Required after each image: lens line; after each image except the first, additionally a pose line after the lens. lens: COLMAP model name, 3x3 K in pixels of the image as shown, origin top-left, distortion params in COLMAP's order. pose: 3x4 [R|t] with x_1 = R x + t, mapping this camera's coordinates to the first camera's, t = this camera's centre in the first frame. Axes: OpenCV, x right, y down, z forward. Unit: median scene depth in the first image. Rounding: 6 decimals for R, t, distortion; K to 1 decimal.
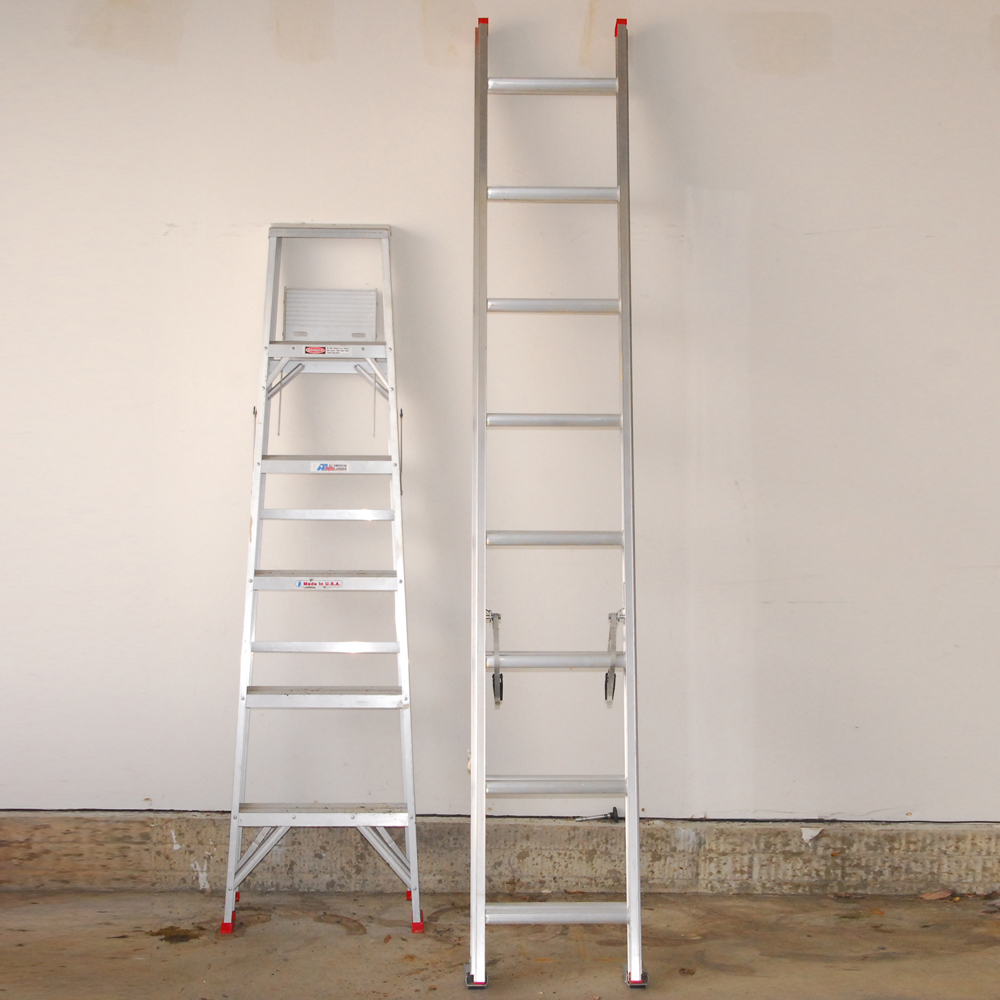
lens RADIAL K [[2100.0, 0, 500.0], [0, 2100.0, 500.0], [0, 0, 1]] dist [-0.043284, -0.011282]
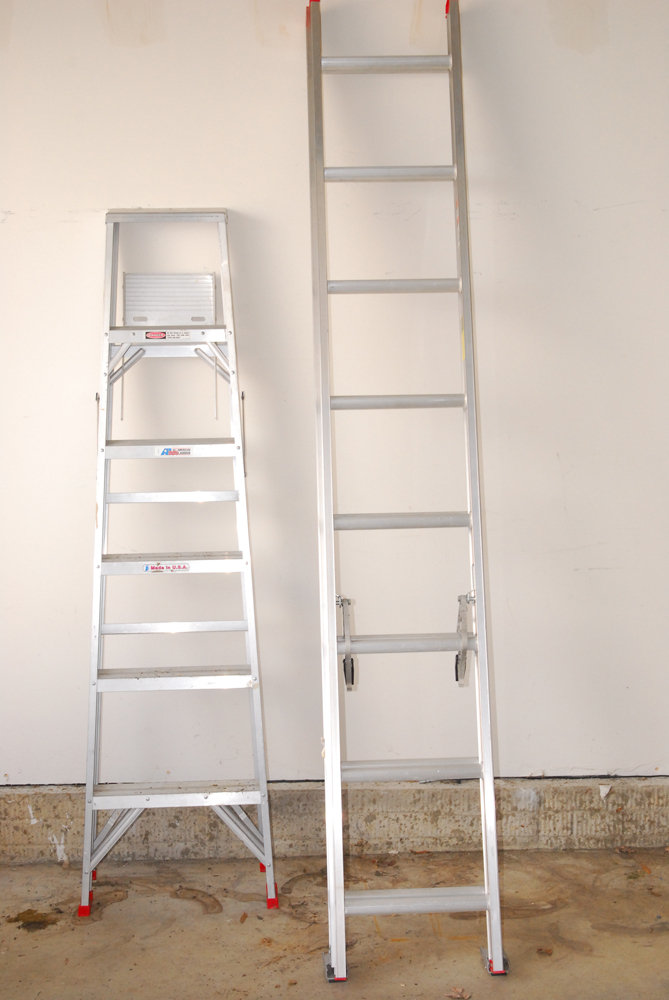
lens RADIAL K [[1589.1, 0, 334.5], [0, 1589.1, 500.0], [0, 0, 1]] dist [0.010777, 0.008430]
pose [[0.999451, -0.024300, 0.022528, -0.021420], [0.023143, 0.998468, 0.050259, -0.028770], [-0.023714, -0.049710, 0.998482, 0.232722]]
